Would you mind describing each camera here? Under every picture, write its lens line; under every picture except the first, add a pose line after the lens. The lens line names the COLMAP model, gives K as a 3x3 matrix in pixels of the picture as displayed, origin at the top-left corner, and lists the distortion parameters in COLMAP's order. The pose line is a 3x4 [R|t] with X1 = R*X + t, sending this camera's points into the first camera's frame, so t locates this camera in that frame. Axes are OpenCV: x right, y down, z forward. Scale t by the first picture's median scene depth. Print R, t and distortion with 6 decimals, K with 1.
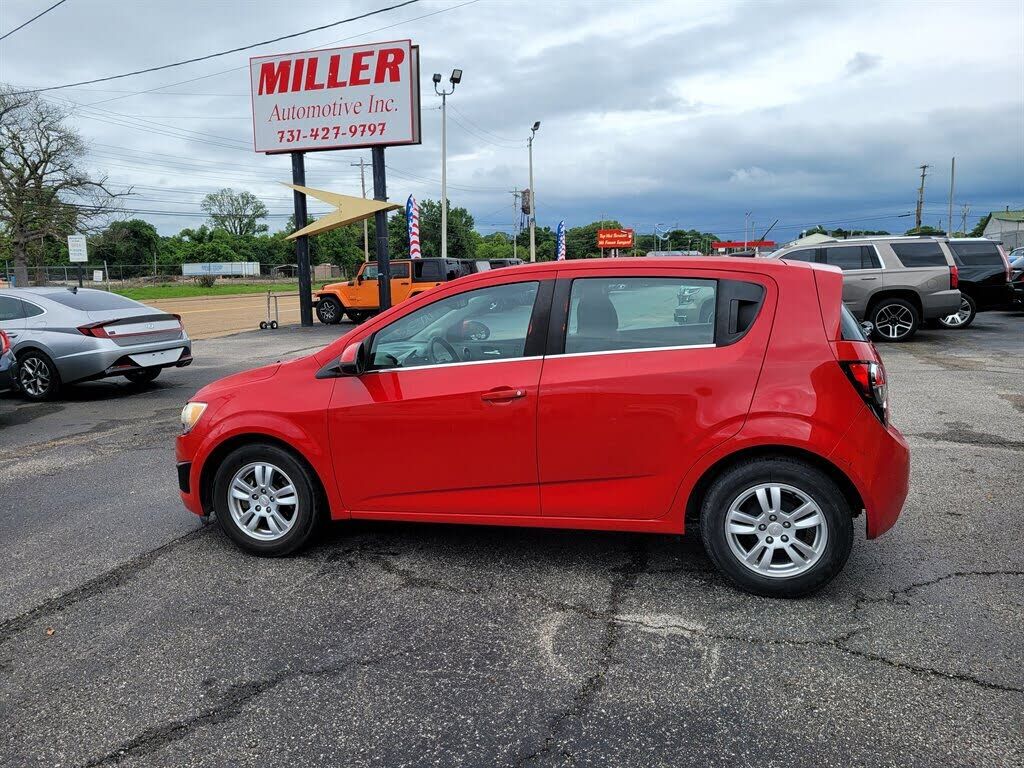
lens RADIAL K [[745.8, 0, 512.0], [0, 745.8, 384.0], [0, 0, 1]] dist [0.026929, 0.003614]
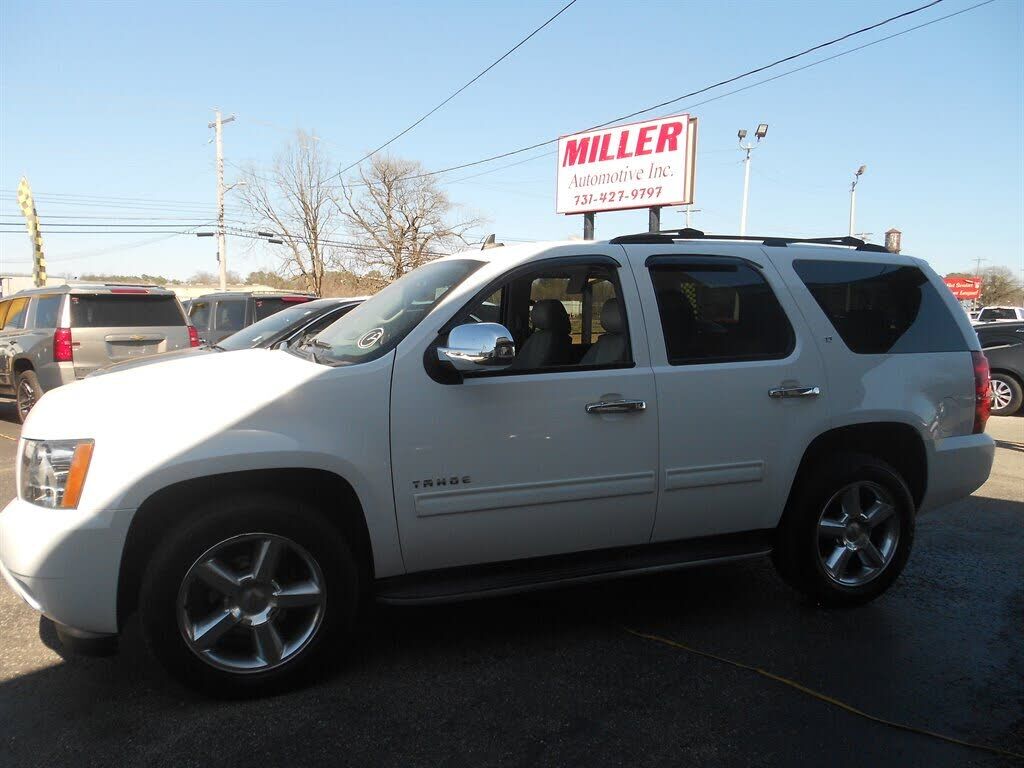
lens RADIAL K [[806.5, 0, 533.4], [0, 806.5, 406.9], [0, 0, 1]] dist [-0.013658, -0.004056]
pose [[0.913290, 0.077645, -0.399841, 0.161974], [-0.091853, 0.995637, -0.016461, 0.020204], [0.396819, 0.051760, 0.916436, -0.171323]]
